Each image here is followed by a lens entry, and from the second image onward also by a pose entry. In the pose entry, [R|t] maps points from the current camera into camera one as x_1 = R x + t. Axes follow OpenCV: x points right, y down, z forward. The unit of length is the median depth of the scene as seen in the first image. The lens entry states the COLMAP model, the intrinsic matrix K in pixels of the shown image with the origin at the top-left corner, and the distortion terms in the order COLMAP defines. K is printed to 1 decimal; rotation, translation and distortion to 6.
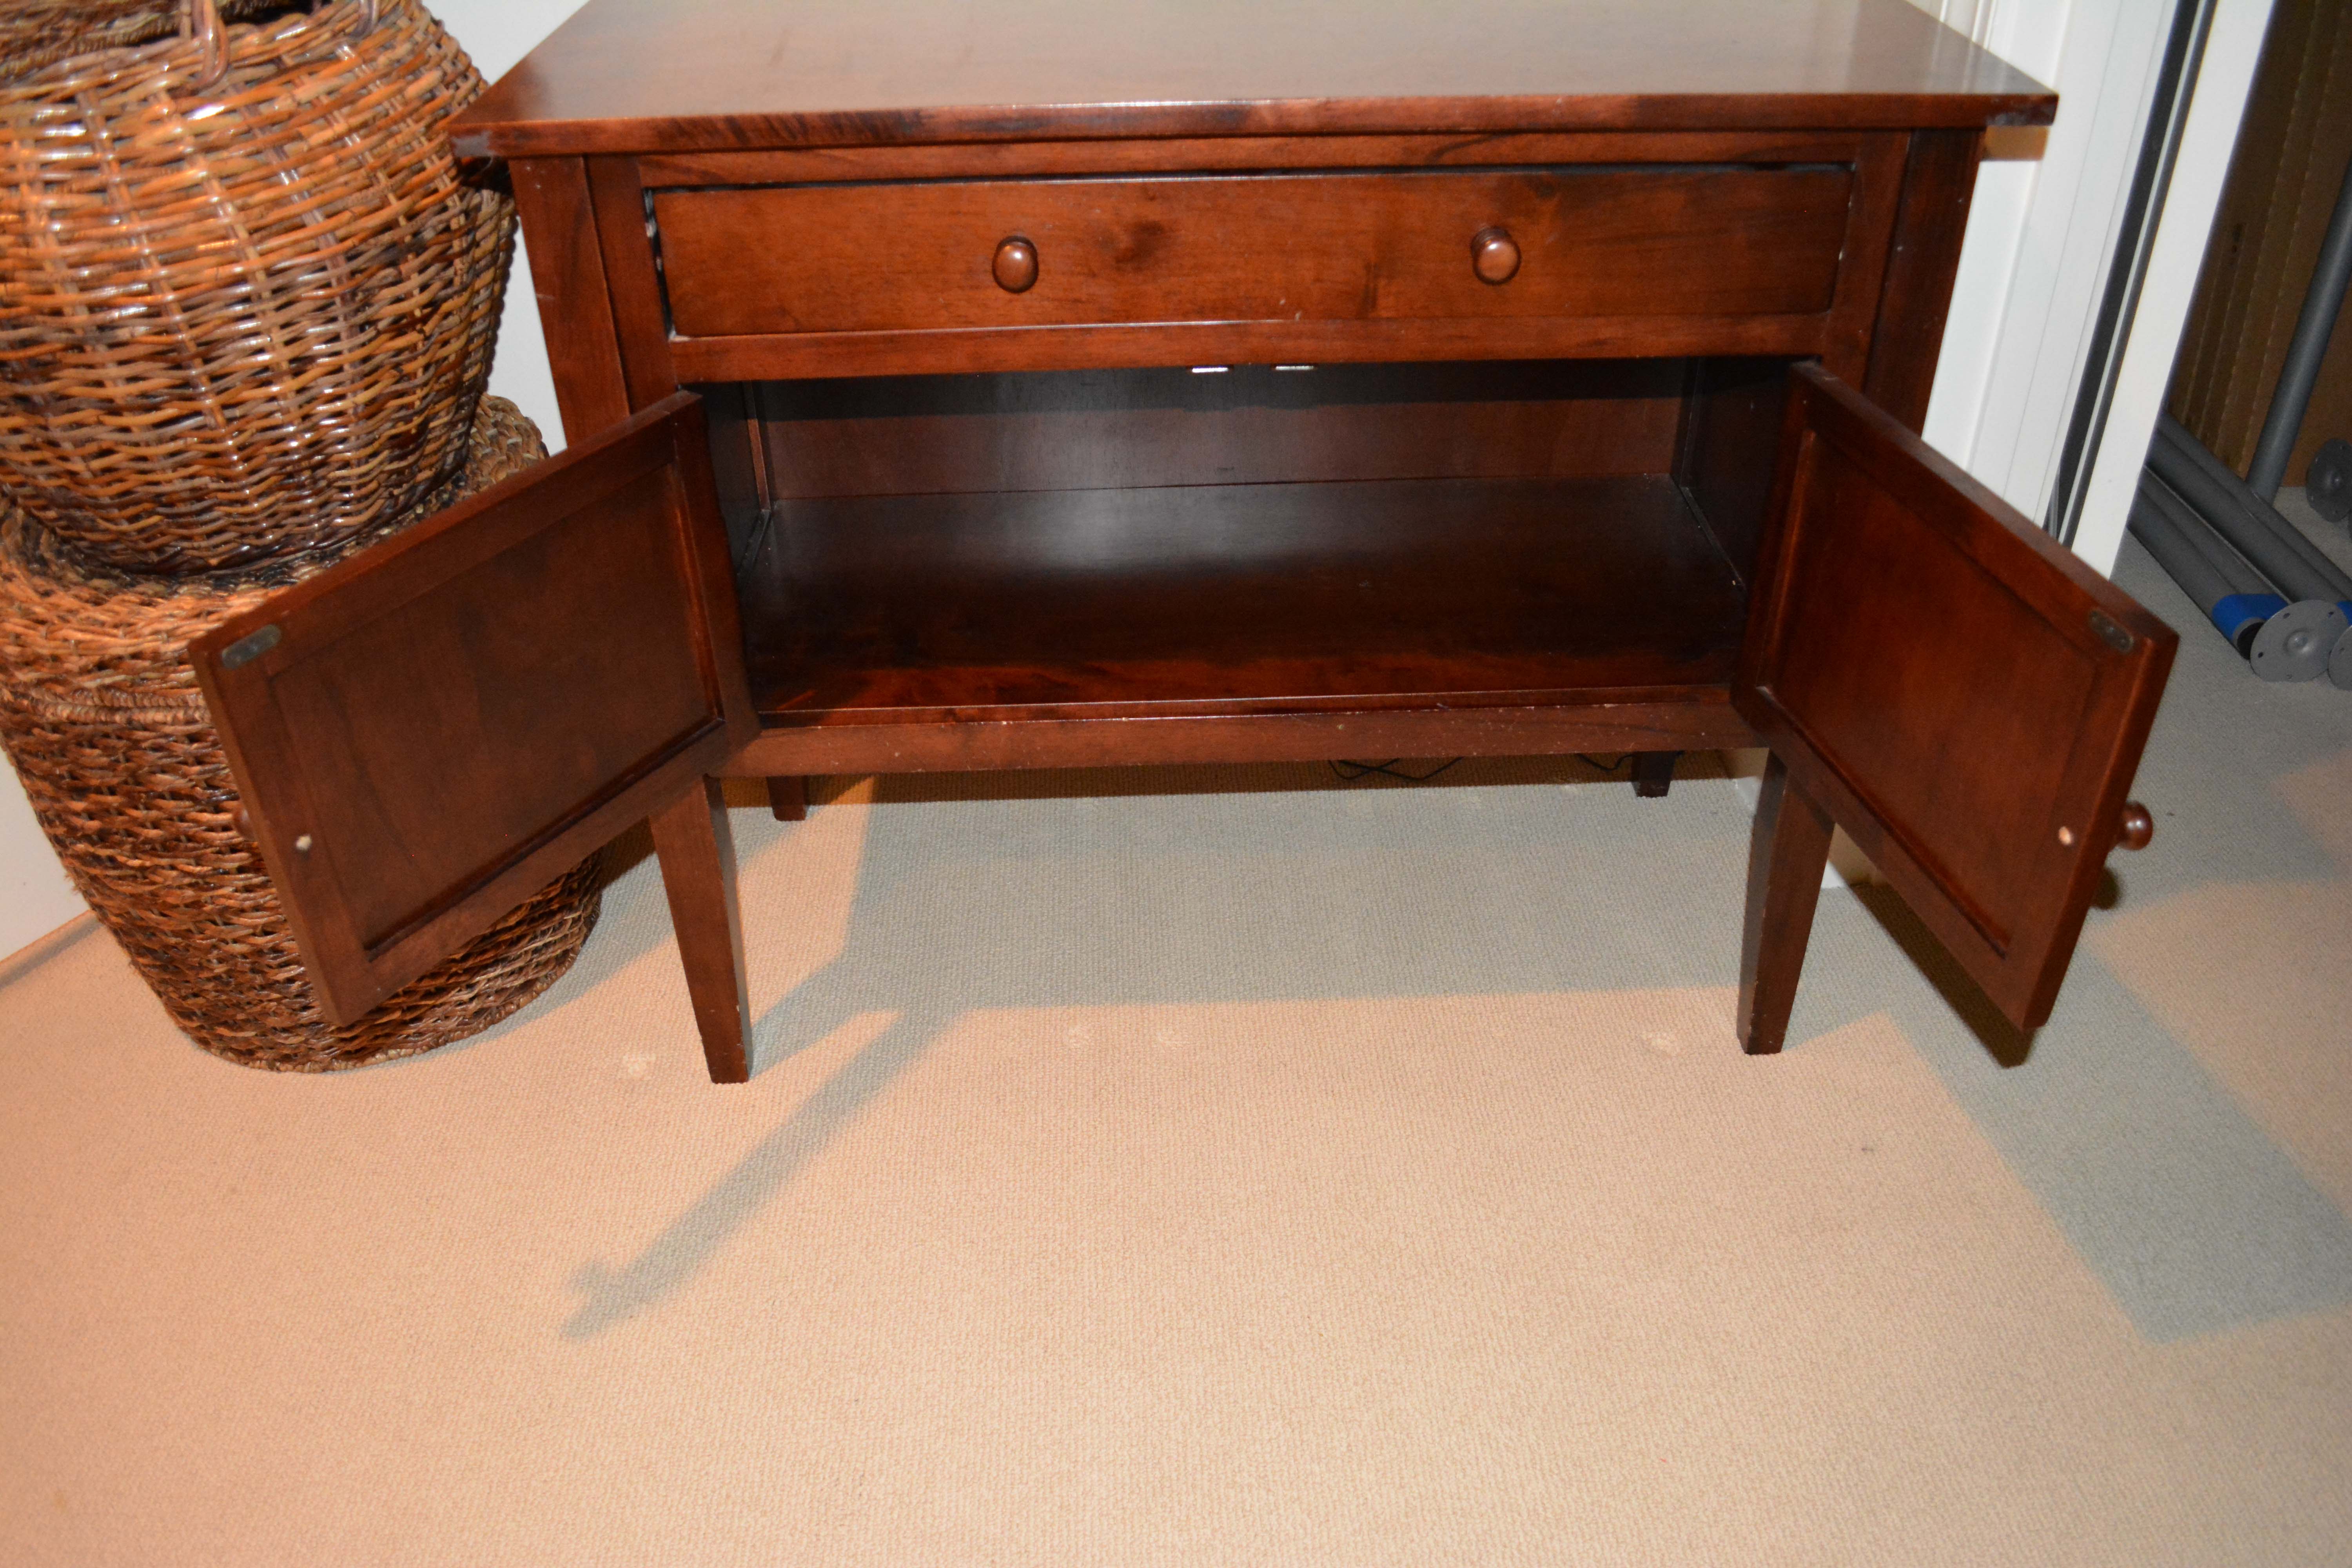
lens RADIAL K [[1829.2, 0, 1176.0], [0, 1829.2, 784.0], [0, 0, 1]] dist [-0.076752, -0.002157]
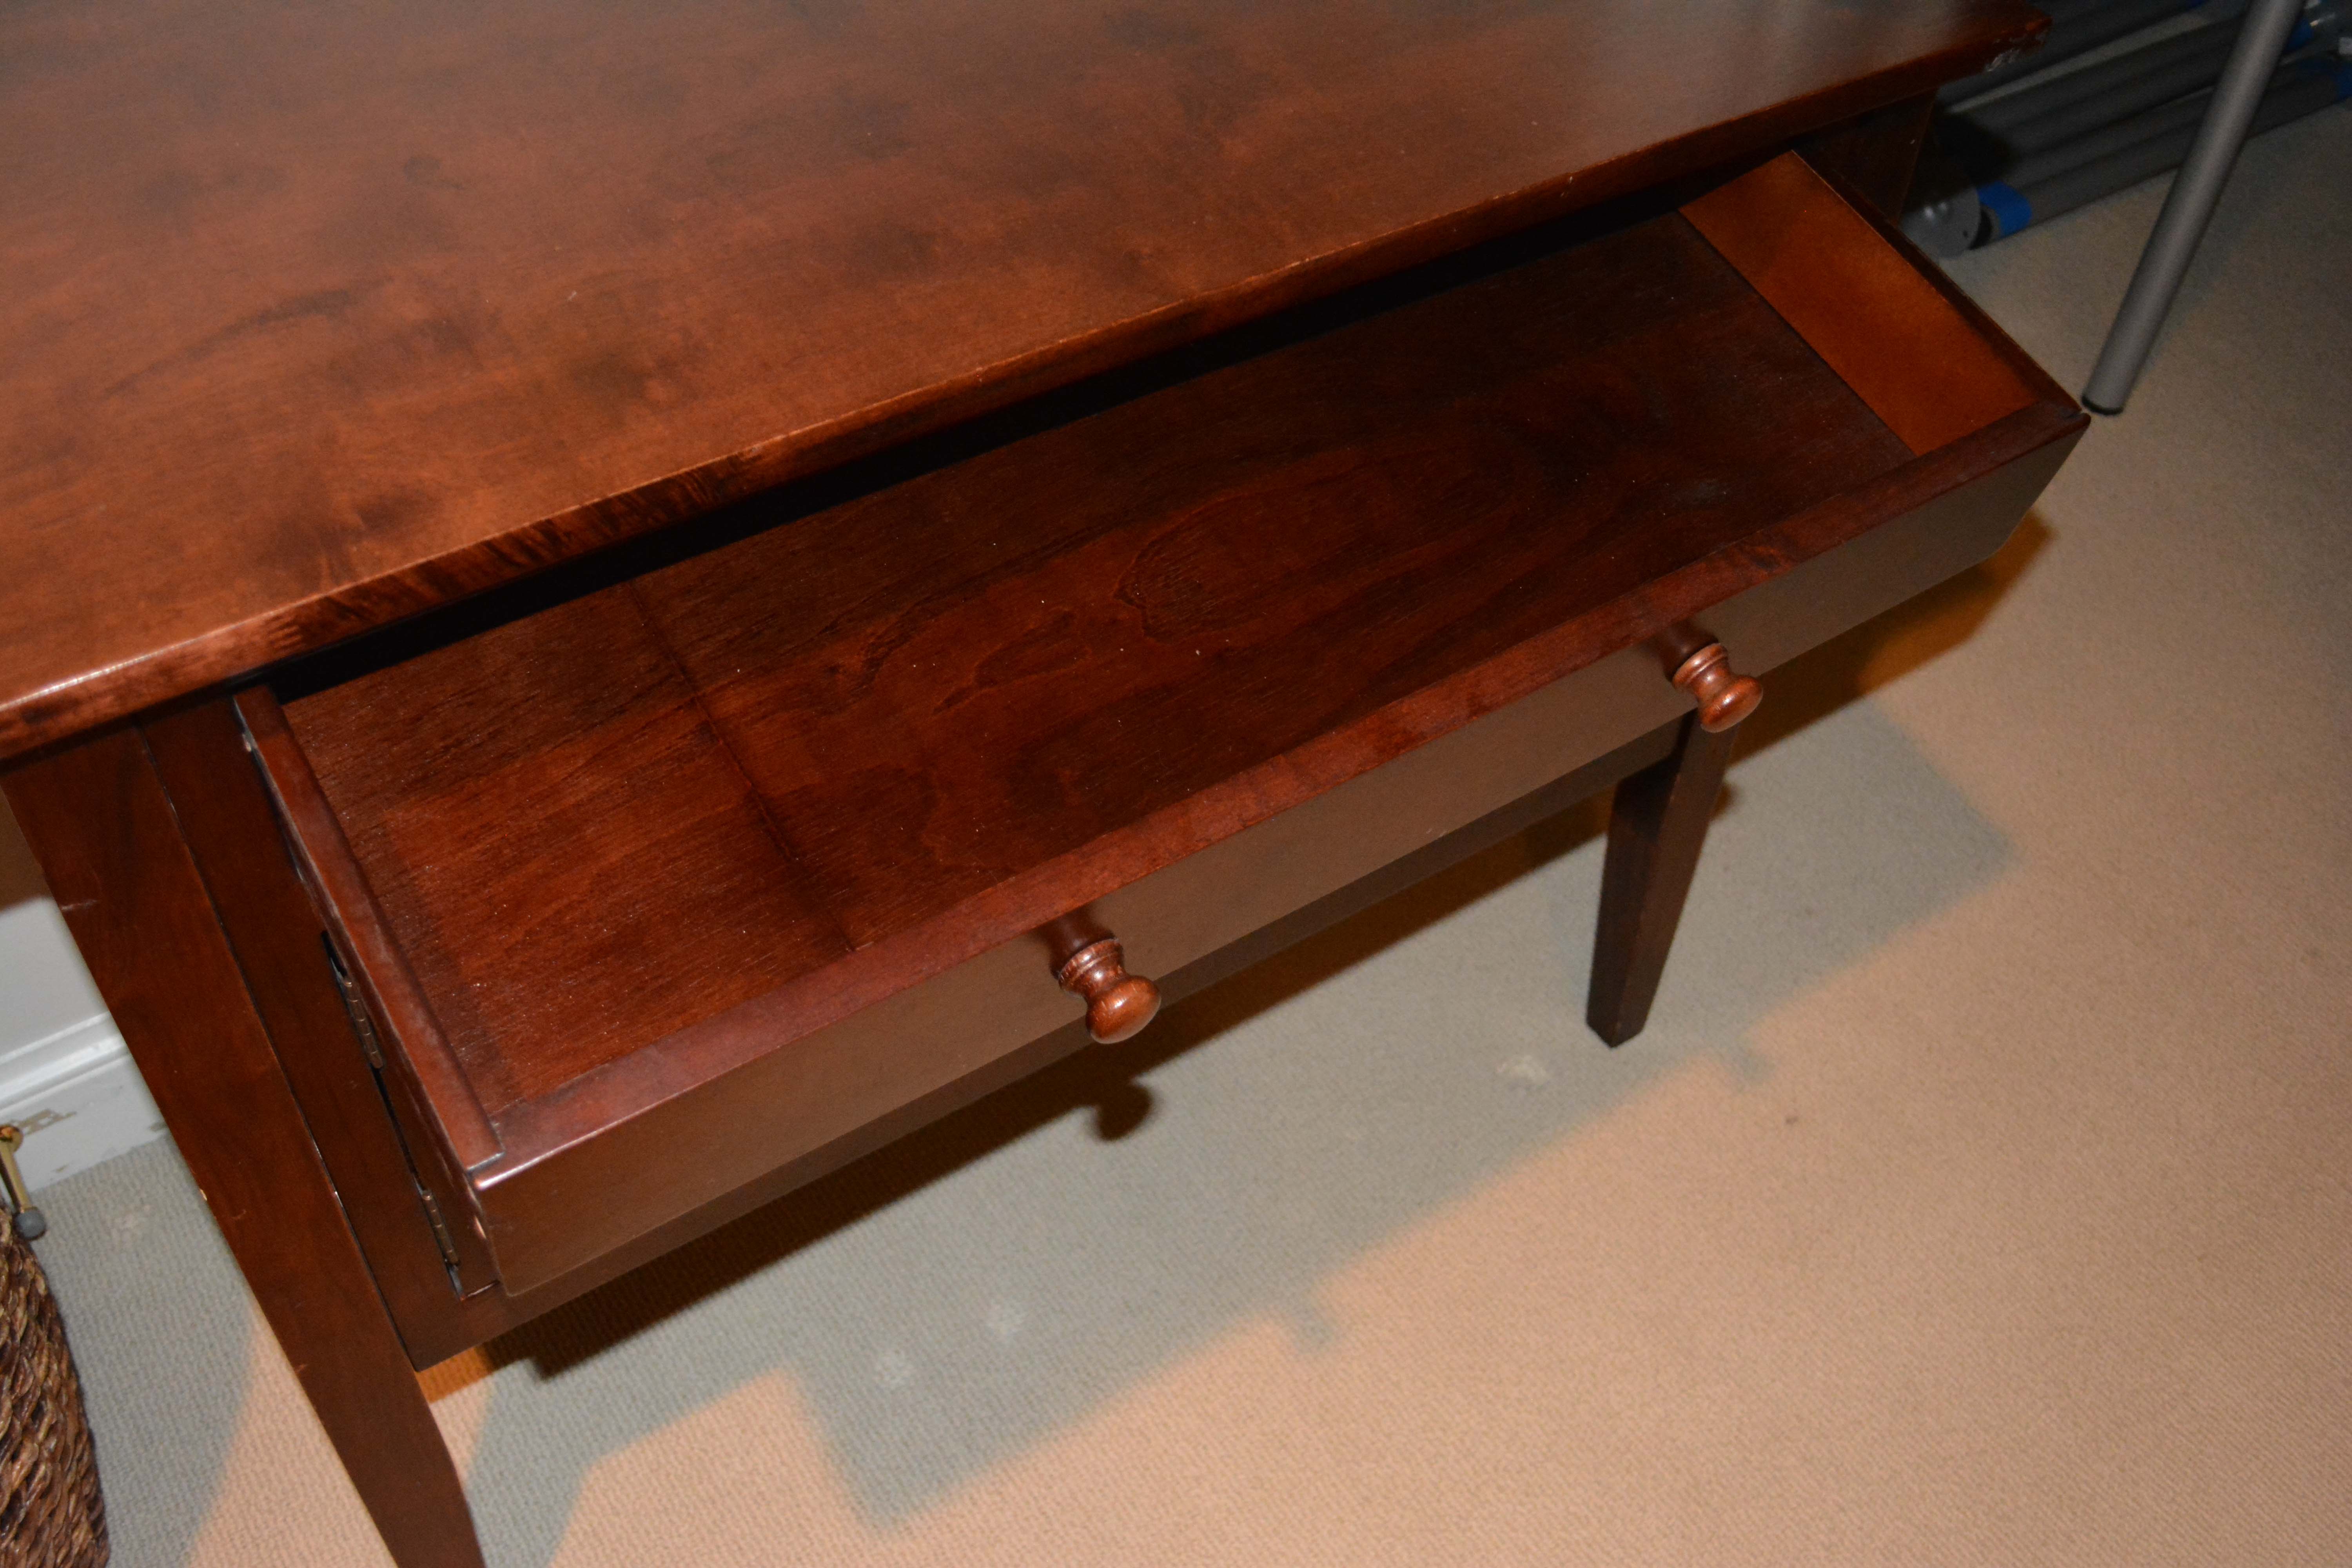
lens RADIAL K [[2218.2, 0, 1174.2], [0, 2218.2, 826.7], [0, 0, 1]] dist [-0.066413, -0.002777]
pose [[0.849586, -0.350705, 0.393966, -0.312405], [0.257365, 0.927610, 0.270744, -0.376975], [-0.460399, -0.128627, 0.878344, 0.258212]]
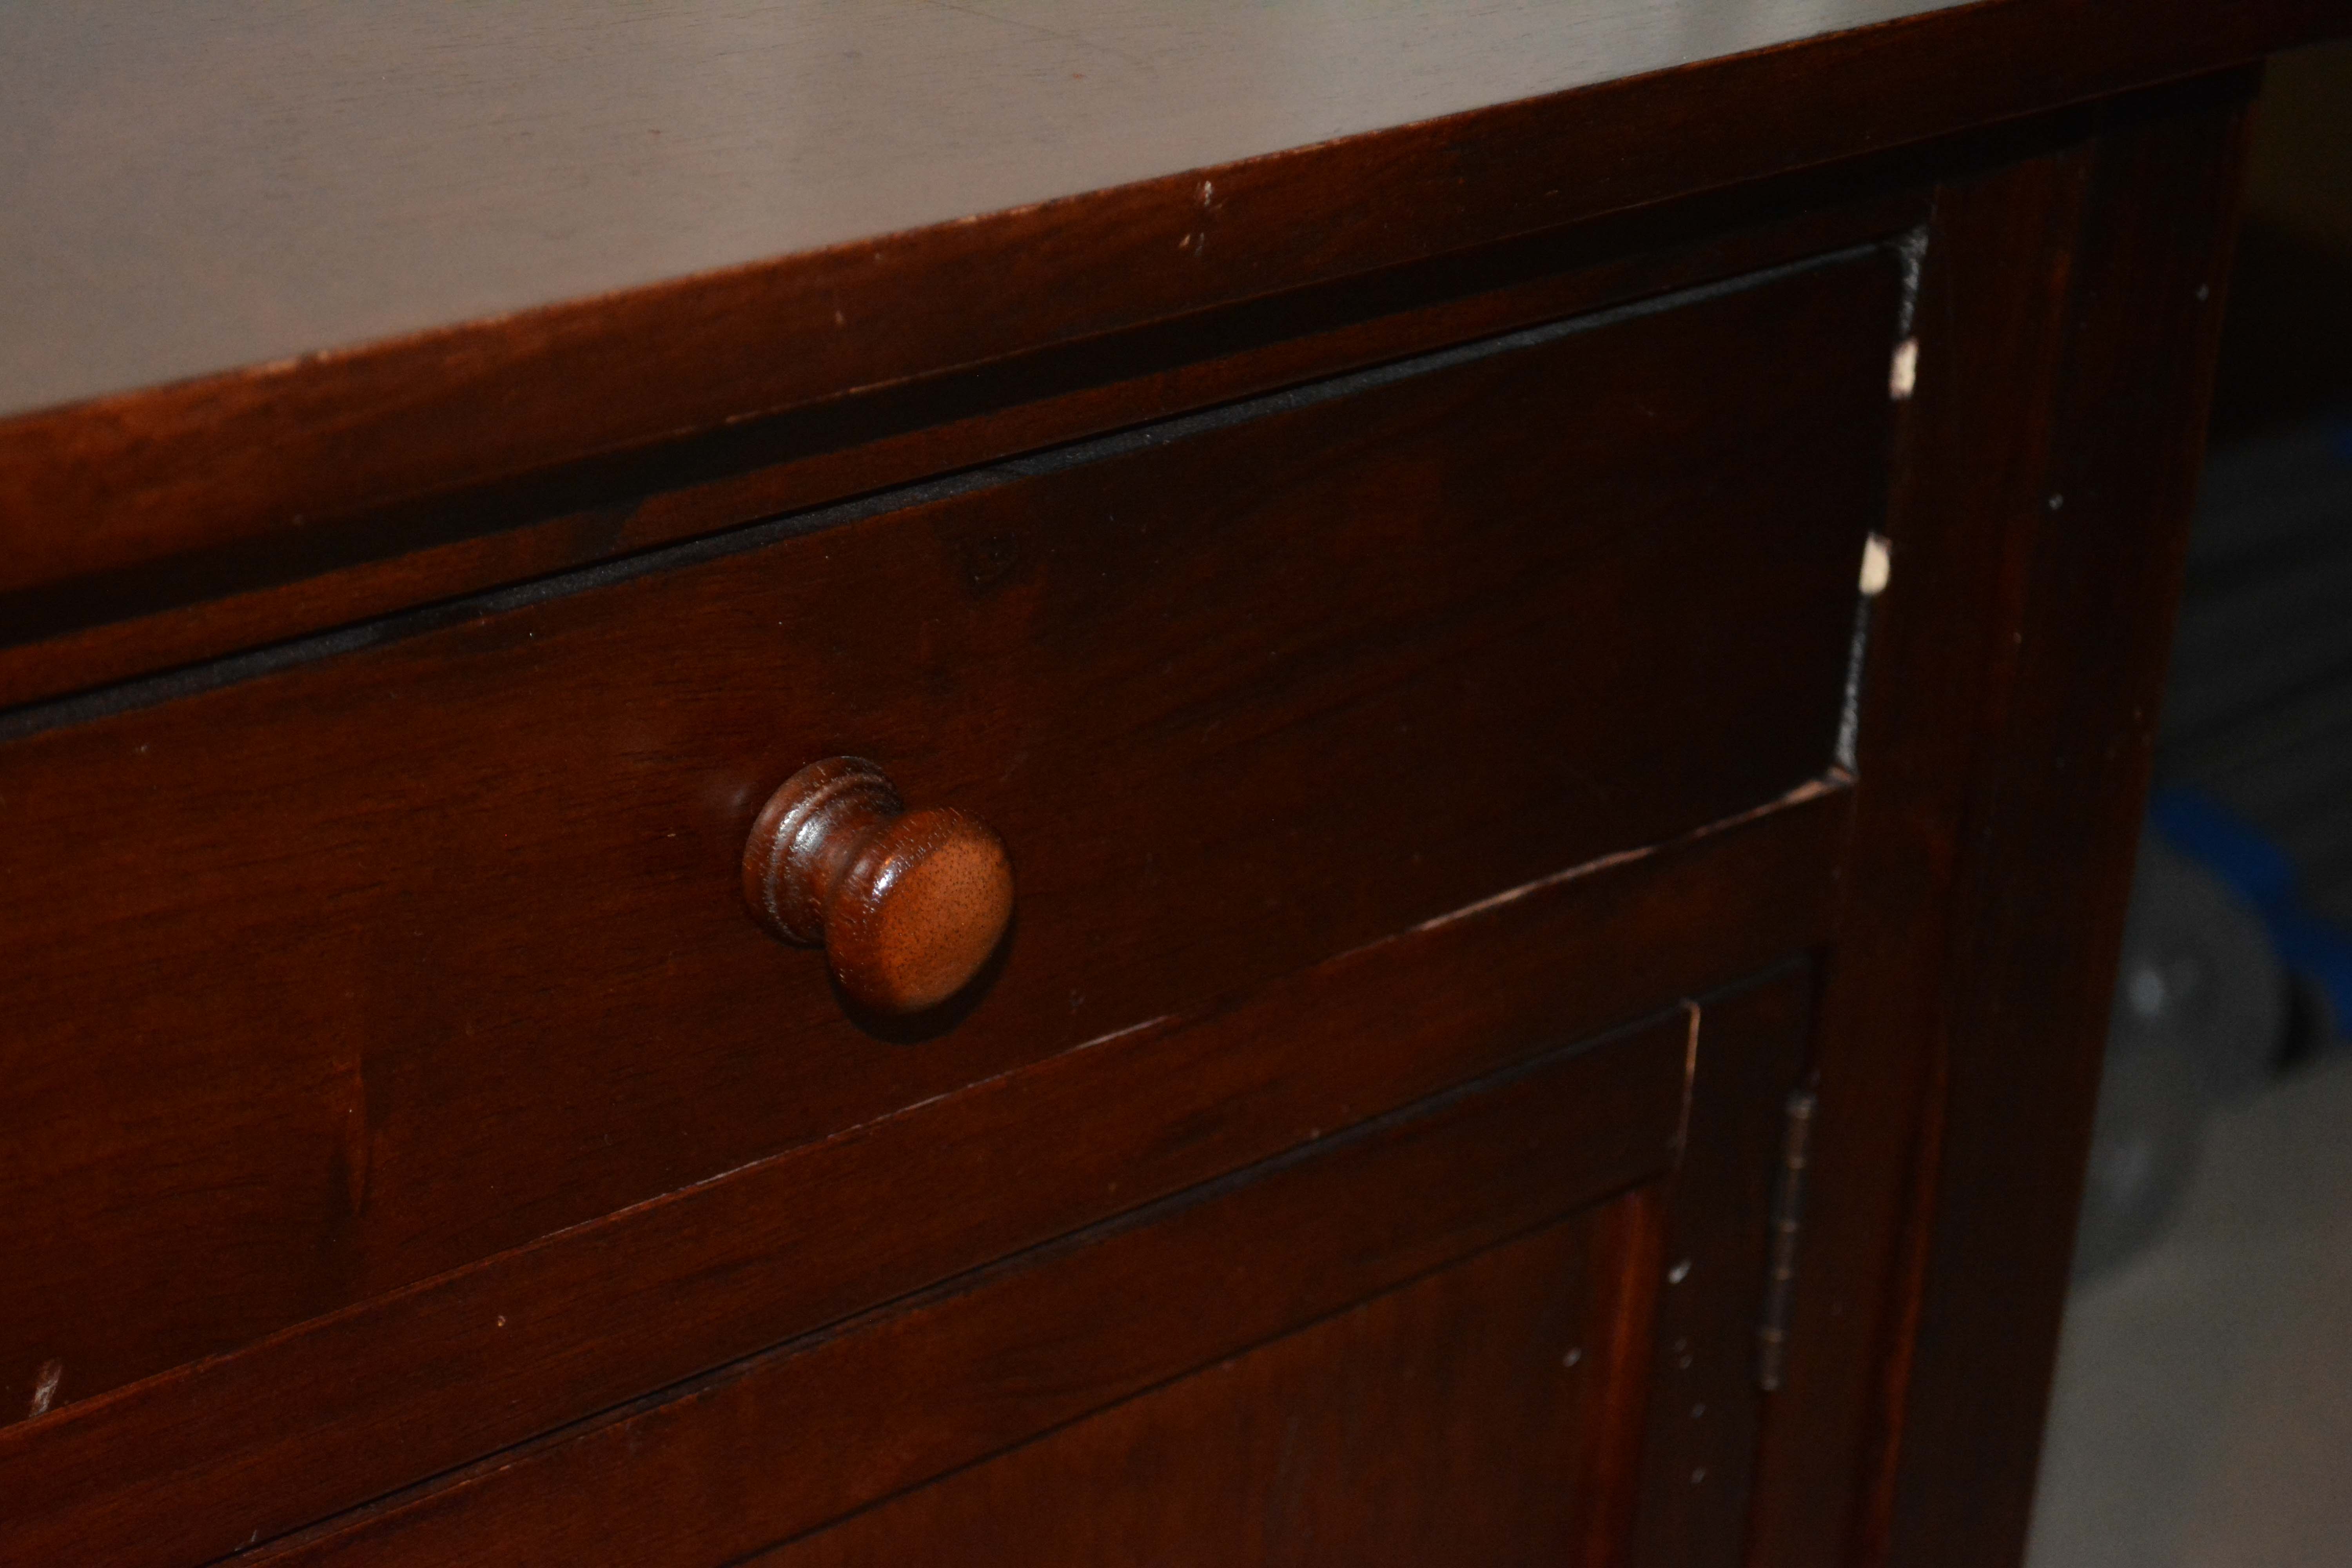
lens RADIAL K [[5332.4, 0, 1176.0], [0, 5332.4, 784.0], [0, 0, 1]] dist [0.040268, 0.041729]
pose [[0.750128, -0.208351, 0.627613, -0.187991], [0.312270, 0.948193, -0.058452, -0.248140], [-0.582920, 0.239831, 0.776328, 0.471623]]
